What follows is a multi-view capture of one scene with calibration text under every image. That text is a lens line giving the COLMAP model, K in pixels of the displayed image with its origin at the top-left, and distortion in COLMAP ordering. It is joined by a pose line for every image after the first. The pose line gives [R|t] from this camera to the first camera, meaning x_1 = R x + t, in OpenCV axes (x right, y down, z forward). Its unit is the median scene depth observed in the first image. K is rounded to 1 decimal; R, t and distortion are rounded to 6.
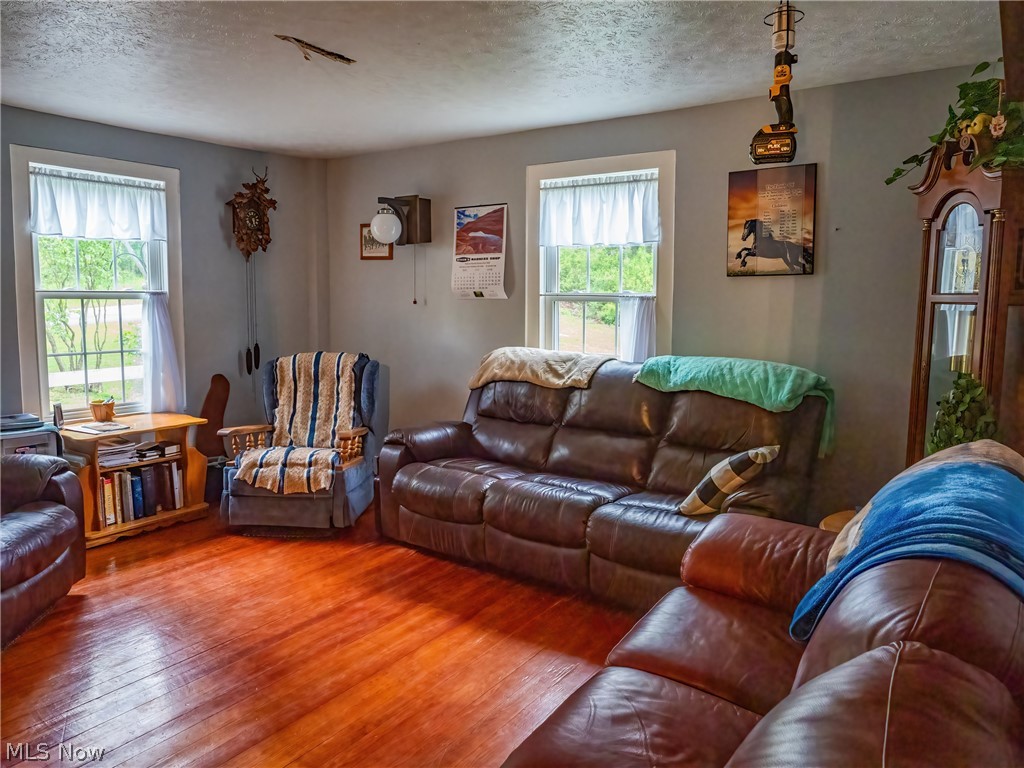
lens RADIAL K [[737.9, 0, 511.8], [0, 737.9, 382.0], [0, 0, 1]] dist [-0.000375, 0.000461]
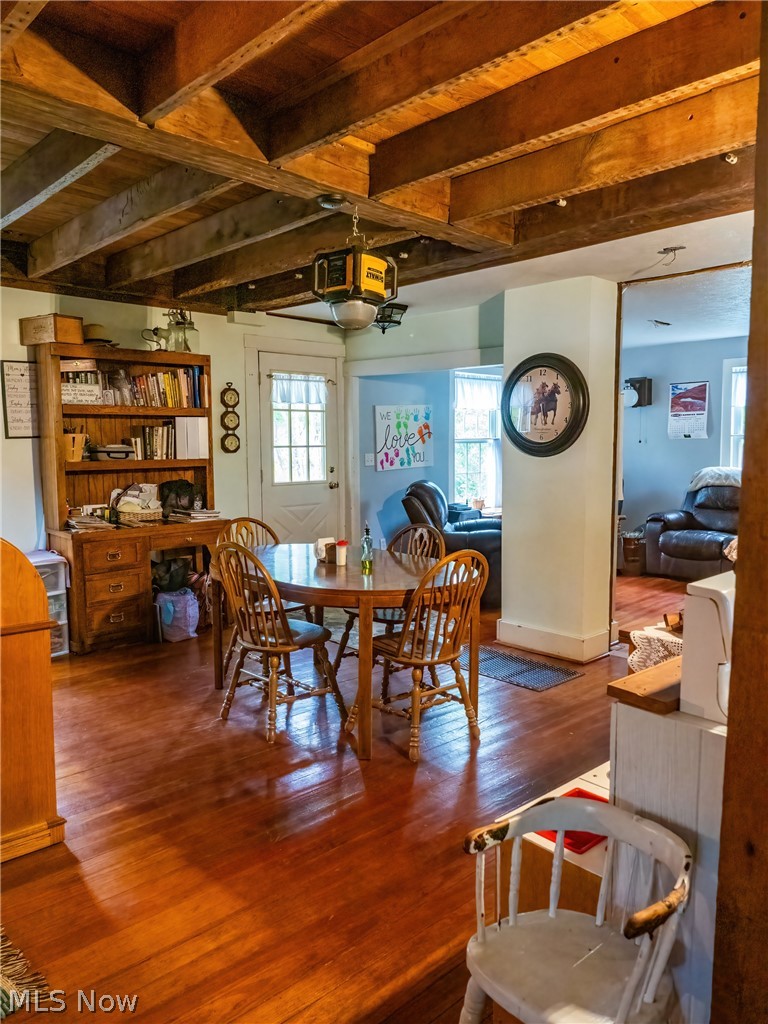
lens RADIAL K [[737.9, 0, 384.3], [0, 737.9, 511.6], [0, 0, 1]] dist [-0.000375, 0.000461]
pose [[0.980167, 0.003787, -0.198139, -0.392946], [-0.007706, 0.999789, -0.019016, 0.089784], [0.198025, 0.020166, 0.979990, -0.773520]]
